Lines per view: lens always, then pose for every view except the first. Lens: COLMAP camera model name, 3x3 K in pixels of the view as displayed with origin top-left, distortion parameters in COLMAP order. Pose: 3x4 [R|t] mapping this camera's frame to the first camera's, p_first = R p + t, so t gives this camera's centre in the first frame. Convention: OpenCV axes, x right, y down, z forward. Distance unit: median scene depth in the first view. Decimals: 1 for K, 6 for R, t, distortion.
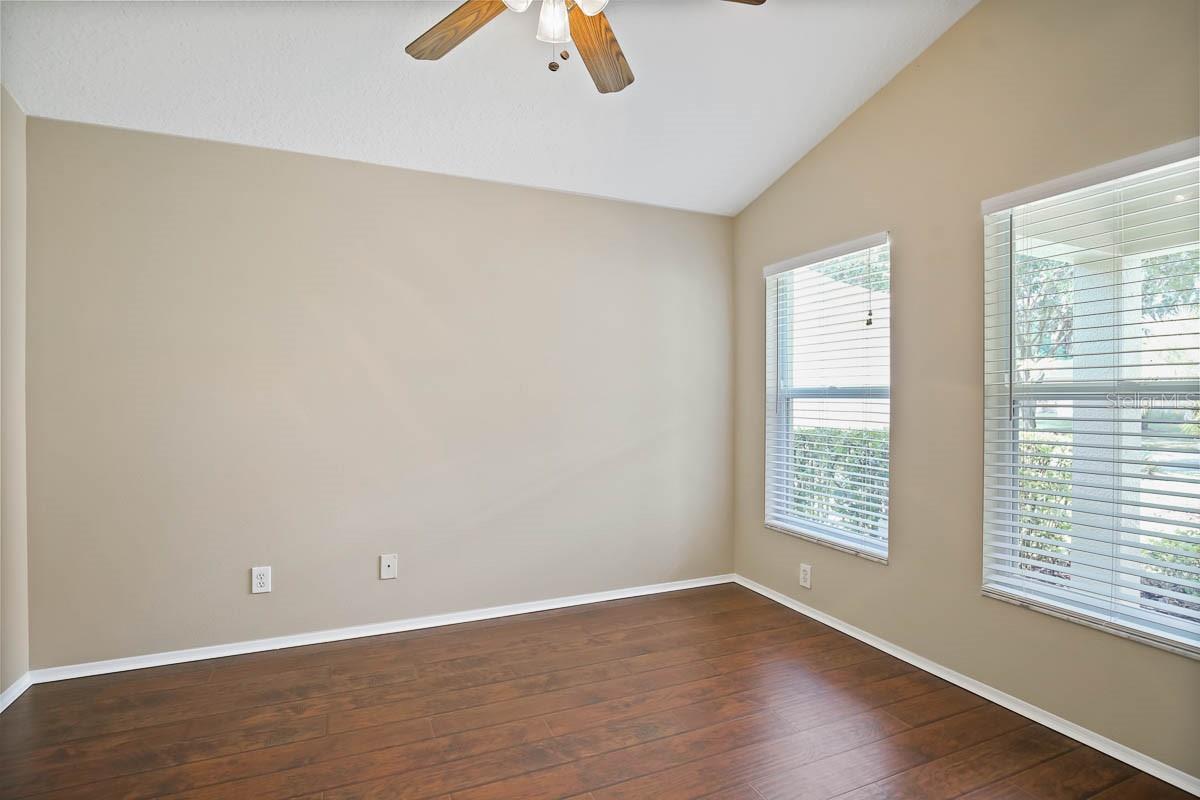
lens RADIAL K [[597.9, 0, 599.6], [0, 597.9, 403.8], [0, 0, 1]] dist [-0.002603, 0.000373]
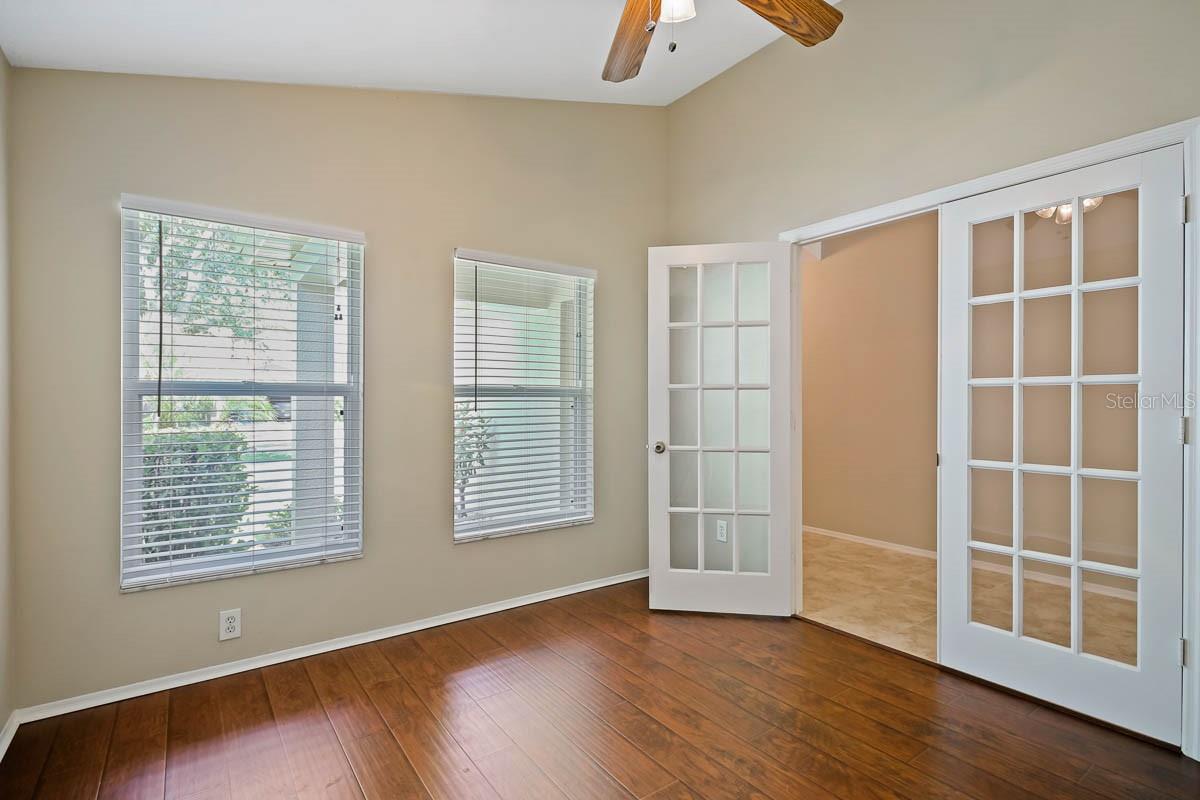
lens RADIAL K [[565.4, 0, 597.9], [0, 565.4, 399.4], [0, 0, 1]] dist [-0.000831, -0.000177]
pose [[-0.200356, -0.011459, 0.979656, -0.626454], [0.003084, 0.999919, 0.012327, -0.016271], [-0.979718, 0.005491, -0.200304, 0.905745]]
